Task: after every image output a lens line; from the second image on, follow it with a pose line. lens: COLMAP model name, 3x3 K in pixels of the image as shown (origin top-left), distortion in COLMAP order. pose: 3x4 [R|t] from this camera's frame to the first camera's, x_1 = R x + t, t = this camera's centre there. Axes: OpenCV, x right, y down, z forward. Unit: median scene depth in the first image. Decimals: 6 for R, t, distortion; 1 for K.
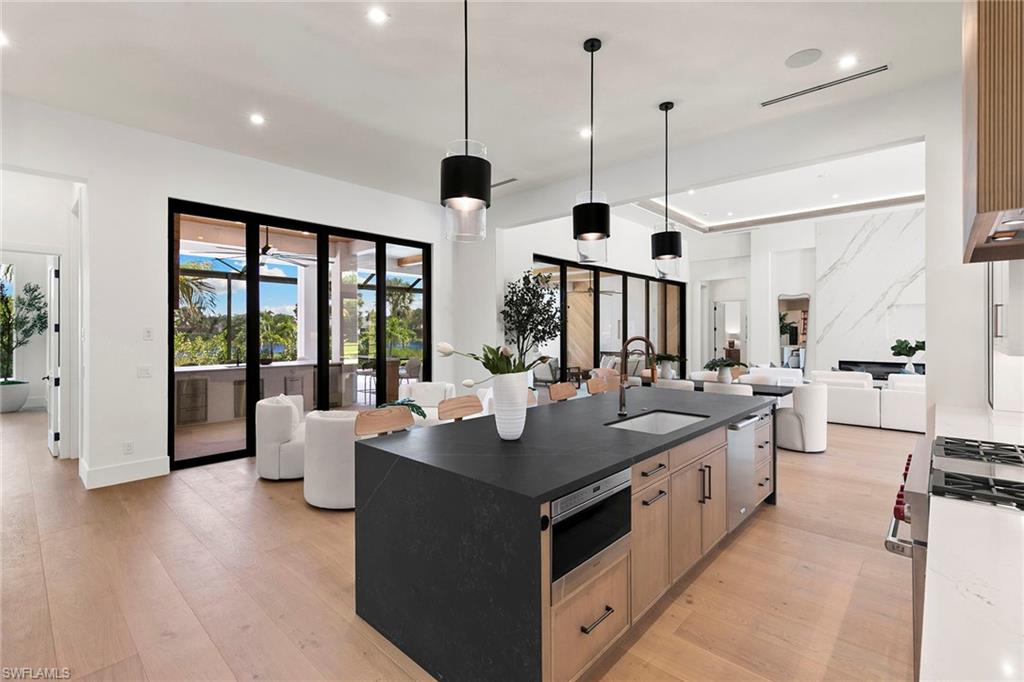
lens RADIAL K [[460.2, 0, 518.0], [0, 460.2, 326.1], [0, 0, 1]] dist [0.012203, -0.000298]
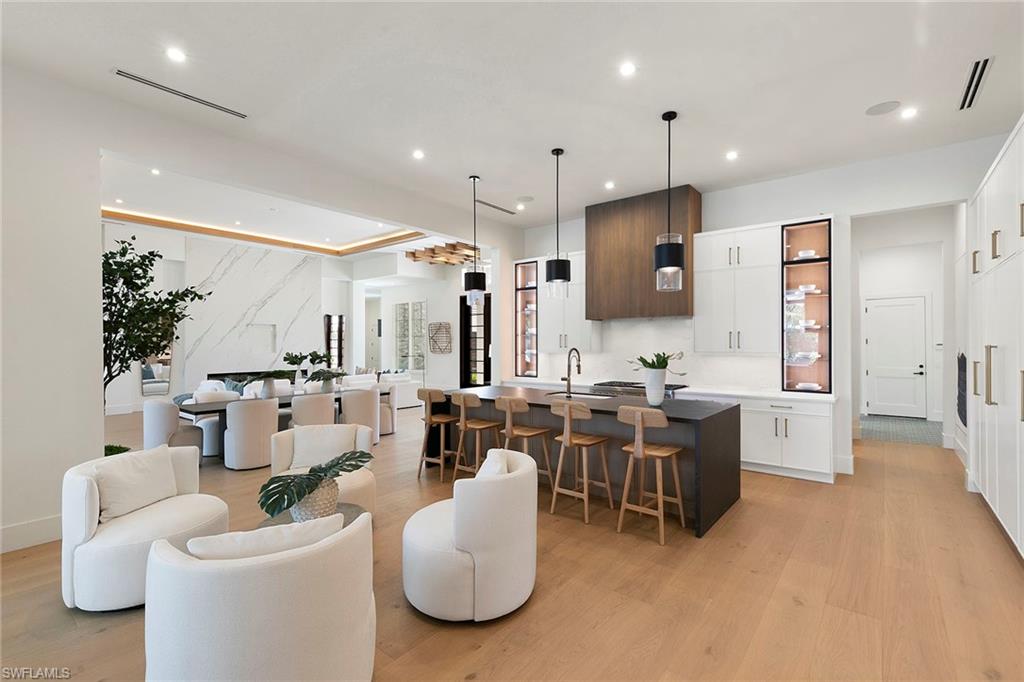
lens RADIAL K [[460.2, 0, 510.1], [0, 460.2, 344.2], [0, 0, 1]] dist [0.012203, -0.000298]
pose [[-0.056126, 0.000583, 0.998424, -0.395861], [-0.001328, 0.999999, -0.000659, 0.005955], [-0.998423, -0.001363, -0.056125, 0.379366]]
